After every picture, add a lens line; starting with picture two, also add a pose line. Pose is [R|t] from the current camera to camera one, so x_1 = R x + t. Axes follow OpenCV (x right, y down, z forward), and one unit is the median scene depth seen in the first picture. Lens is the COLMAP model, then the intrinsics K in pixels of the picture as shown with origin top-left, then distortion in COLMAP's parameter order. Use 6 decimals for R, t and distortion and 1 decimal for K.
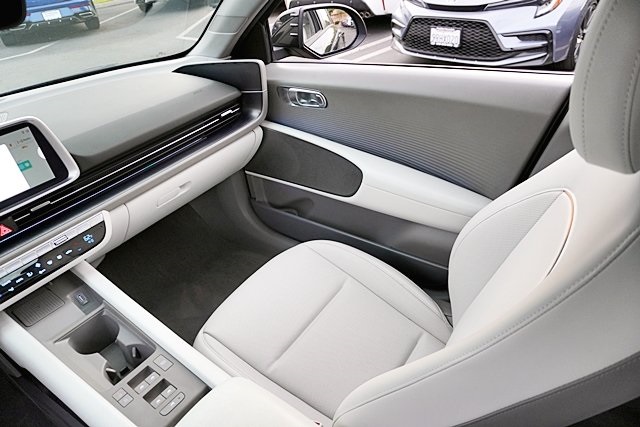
lens RADIAL K [[433.3, 0, 320.0], [0, 433.3, 213.5], [0, 0, 1]] dist [-0.045316, 0.041916]
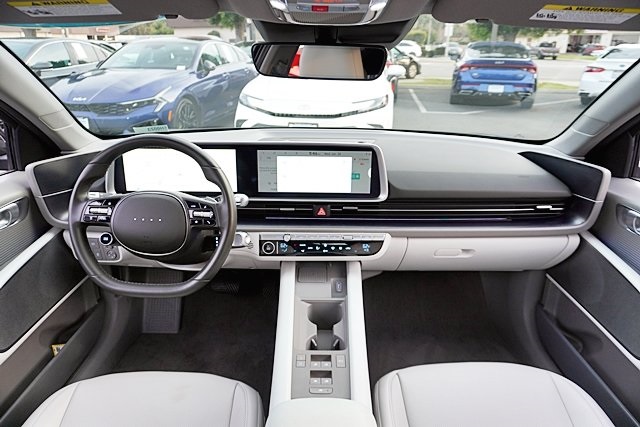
lens RADIAL K [[433.3, 0, 320.0], [0, 433.3, 213.5], [0, 0, 1]] dist [-0.045316, 0.041916]
pose [[0.593495, 0.388264, -0.704993, 0.174267], [-0.501056, 0.863736, 0.053877, -0.020556], [0.629846, 0.321265, 0.707165, 0.008437]]
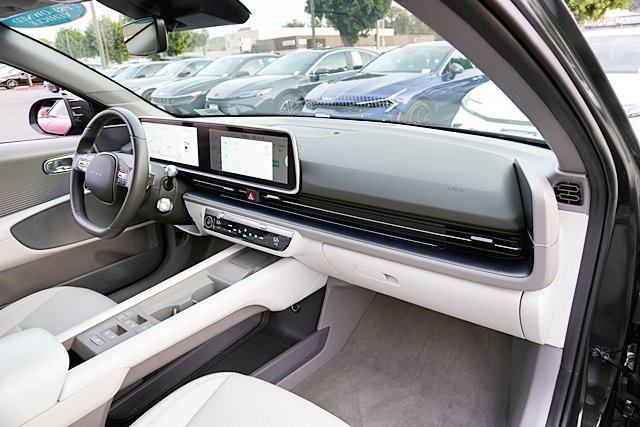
lens RADIAL K [[433.3, 0, 320.0], [0, 433.3, 213.5], [0, 0, 1]] dist [-0.045316, 0.041916]
pose [[-0.030566, 0.431224, -0.901727, 0.366303], [-0.518857, 0.764234, 0.383060, -0.396806], [0.854315, 0.479575, 0.200384, 0.667159]]
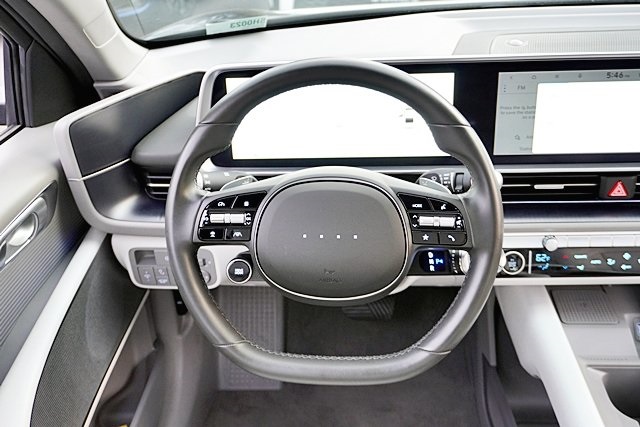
lens RADIAL K [[713.5, 0, 320.0], [0, 713.5, 213.5], [0, 0, 1]] dist [0.007823, 0.012811]
pose [[0.554612, 0.468620, -0.687605, -0.136533], [-0.470050, 0.858307, 0.205823, 0.043183], [0.686628, 0.209056, 0.696302, -0.093139]]
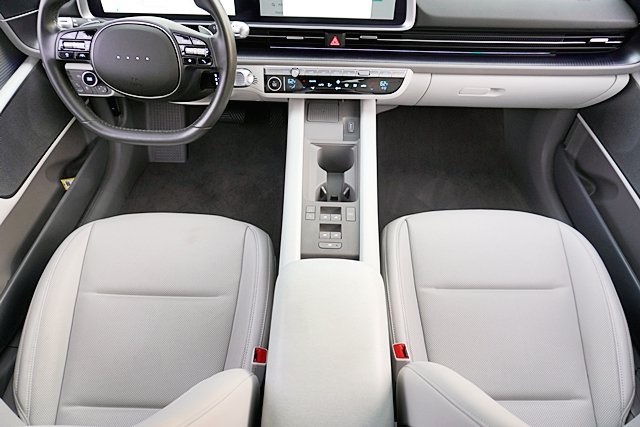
lens RADIAL K [[433.3, 0, 320.0], [0, 433.3, 213.5], [0, 0, 1]] dist [-0.045316, 0.041916]
pose [[0.572243, 0.667018, -0.477101, 0.088618], [-0.511015, 0.745040, 0.428694, -0.068432], [0.641406, -0.001511, 0.767200, 0.041781]]
